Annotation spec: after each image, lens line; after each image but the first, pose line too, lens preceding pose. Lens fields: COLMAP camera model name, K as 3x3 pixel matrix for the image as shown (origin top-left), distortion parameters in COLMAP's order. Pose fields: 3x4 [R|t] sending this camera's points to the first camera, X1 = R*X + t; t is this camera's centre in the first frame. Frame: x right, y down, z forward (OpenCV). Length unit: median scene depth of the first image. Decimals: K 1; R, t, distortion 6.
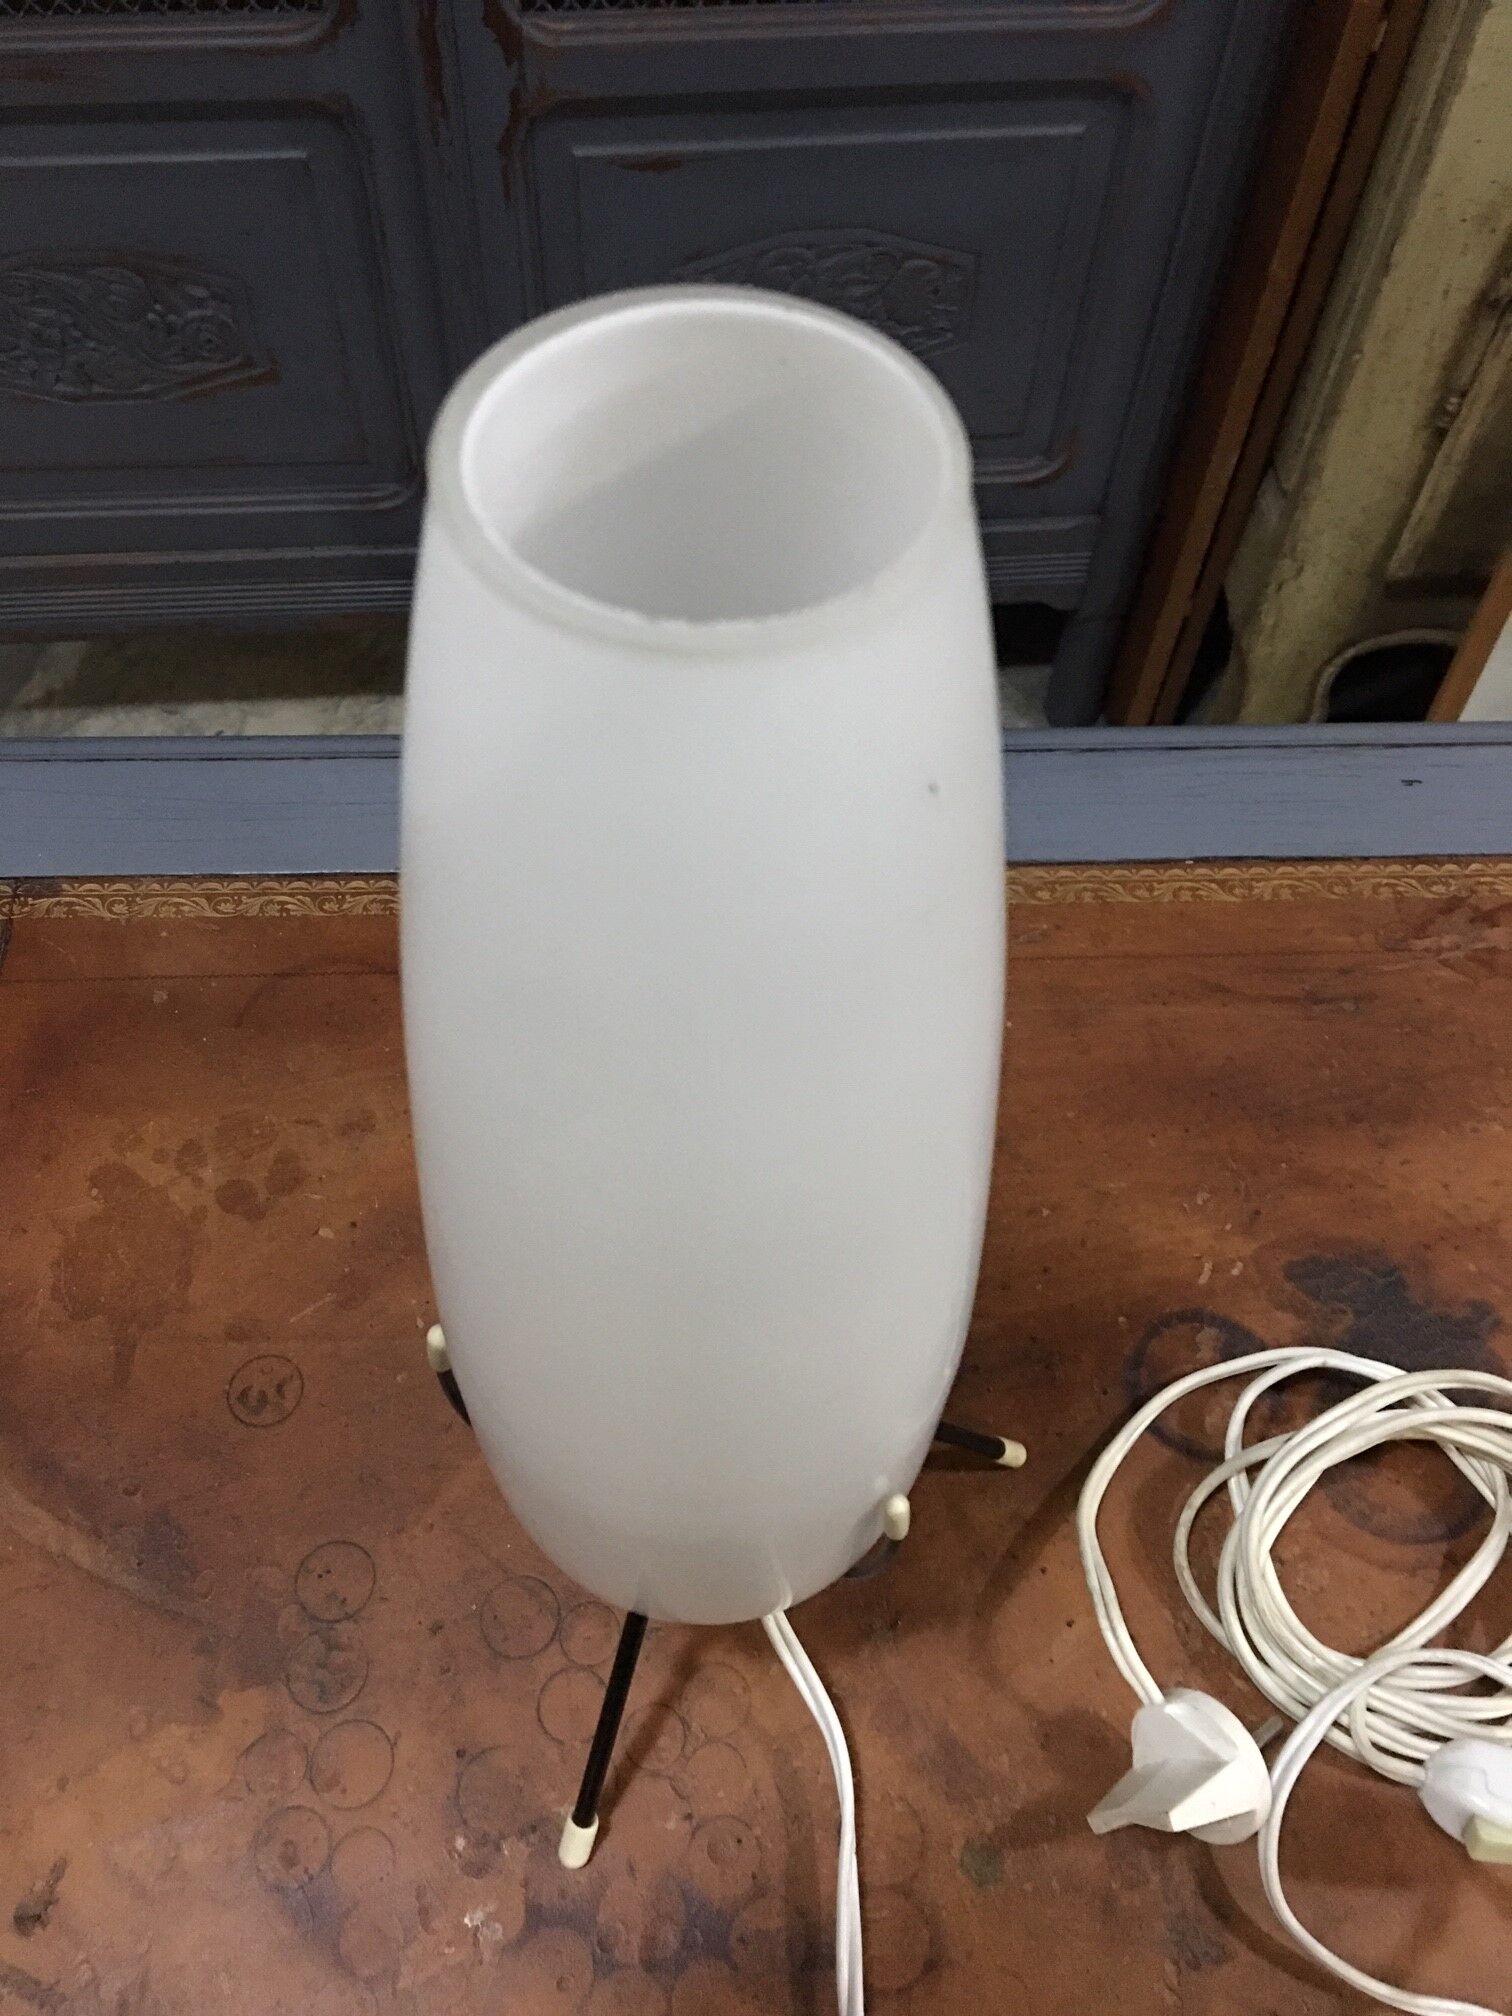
lens RADIAL K [[1781.3, 0, 744.5], [0, 1781.3, 1000.3], [0, 0, 1]] dist [0.039970, -0.074043]
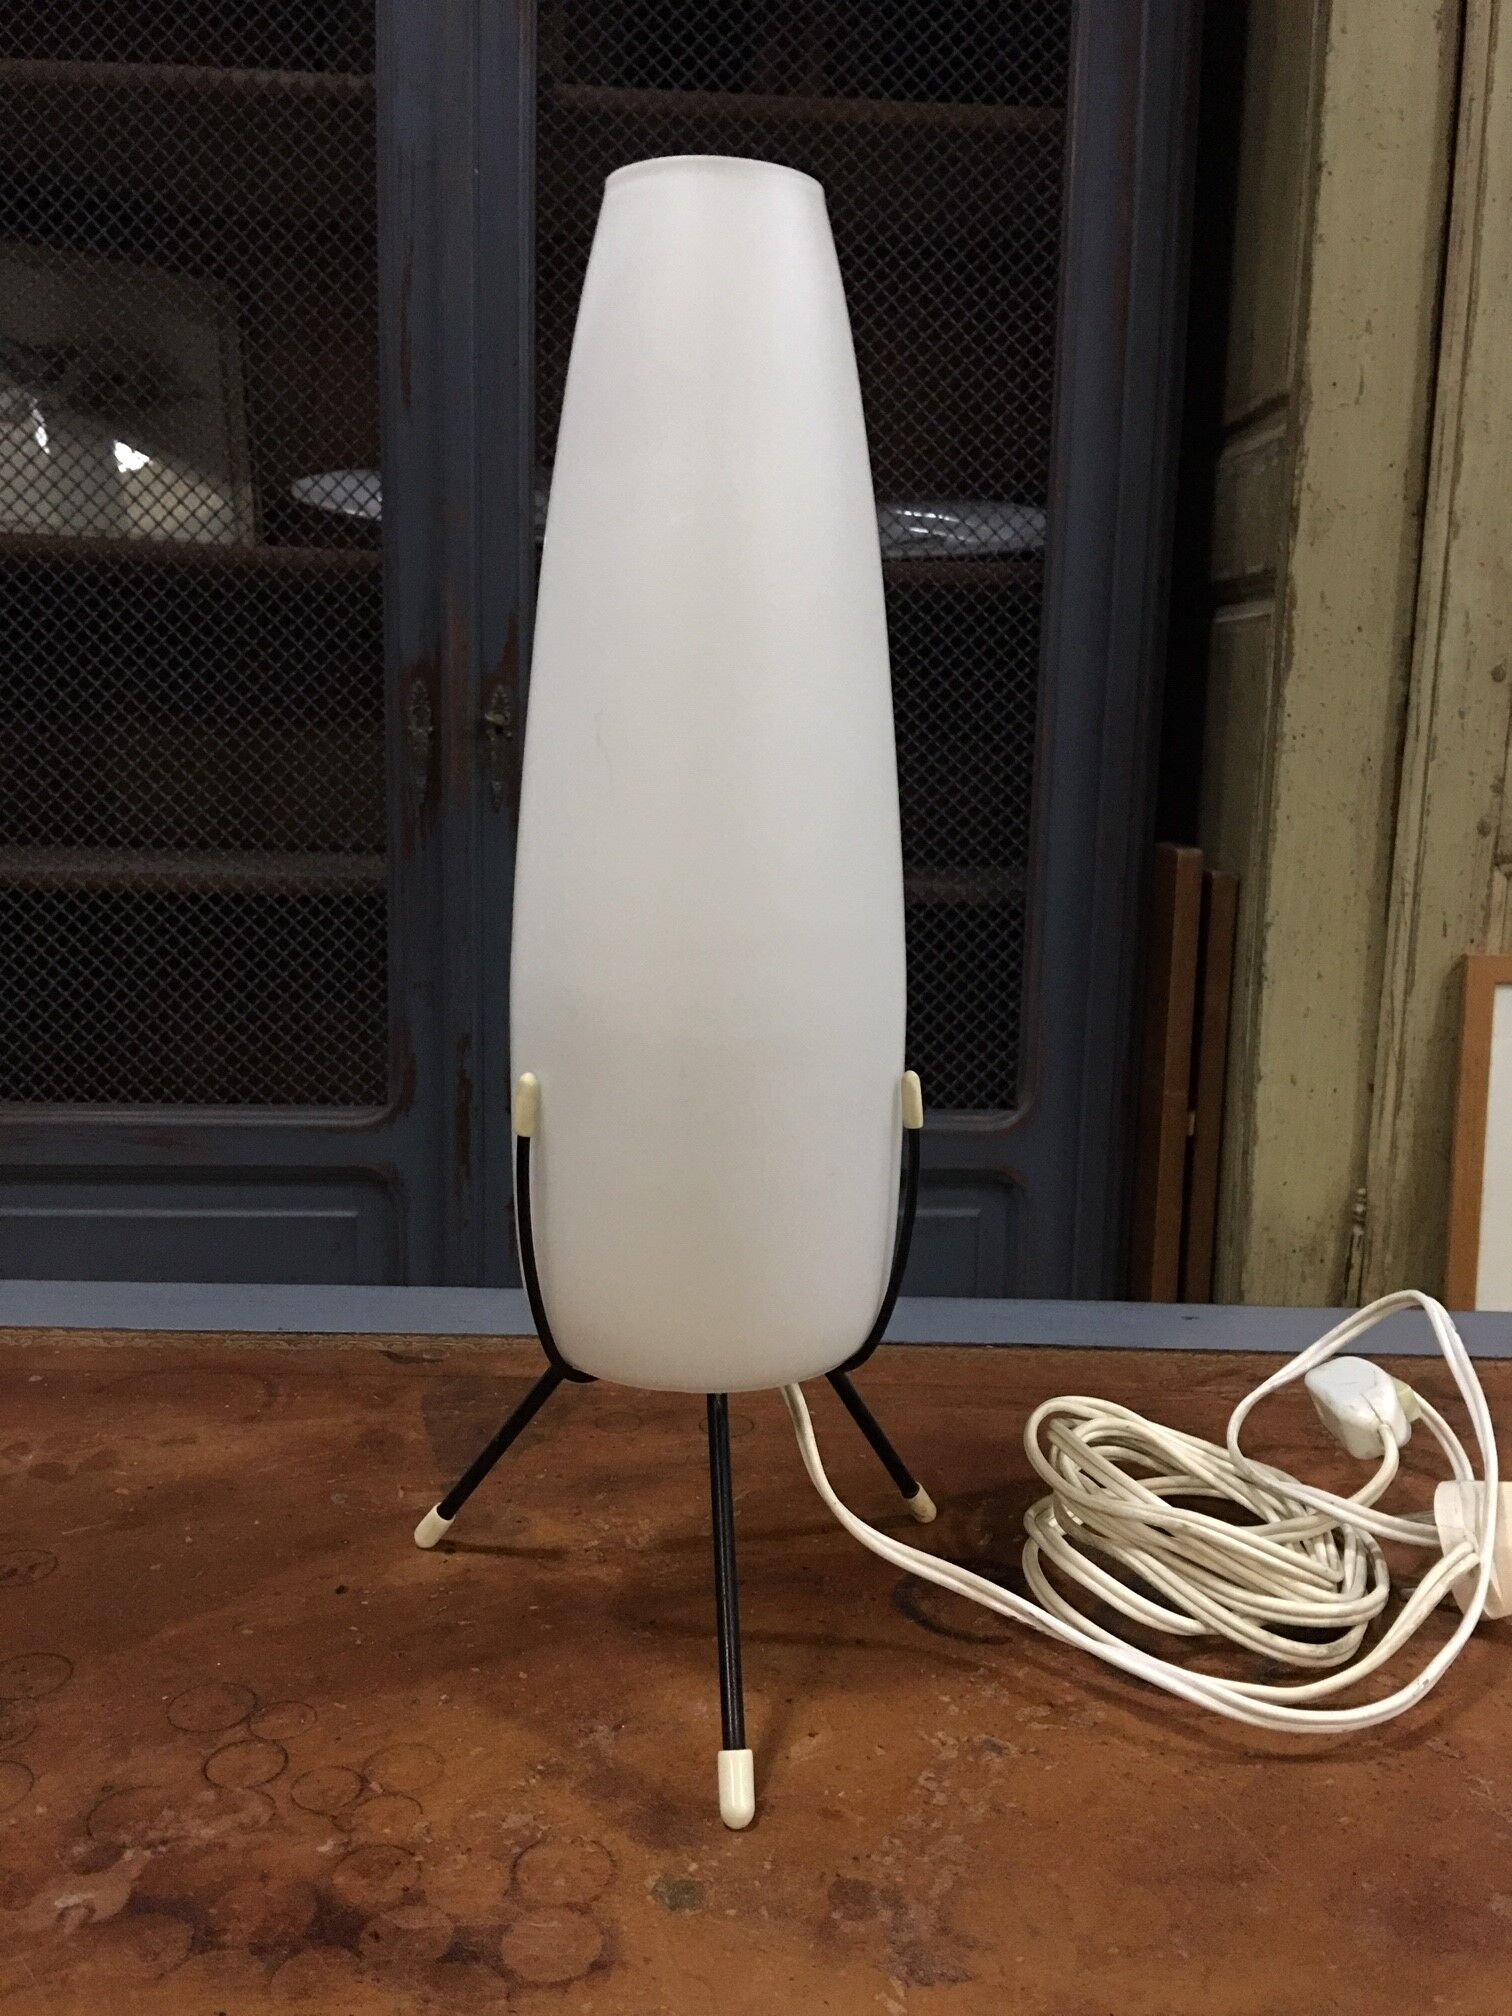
lens RADIAL K [[1781.3, 0, 765.3], [0, 1781.3, 1020.9], [0, 0, 1]] dist [0.039970, -0.074043]
pose [[0.999394, -0.001801, -0.034755, 0.170491], [-0.024301, 0.678761, -0.733957, 0.688527], [0.024912, 0.734357, 0.678306, 0.110305]]
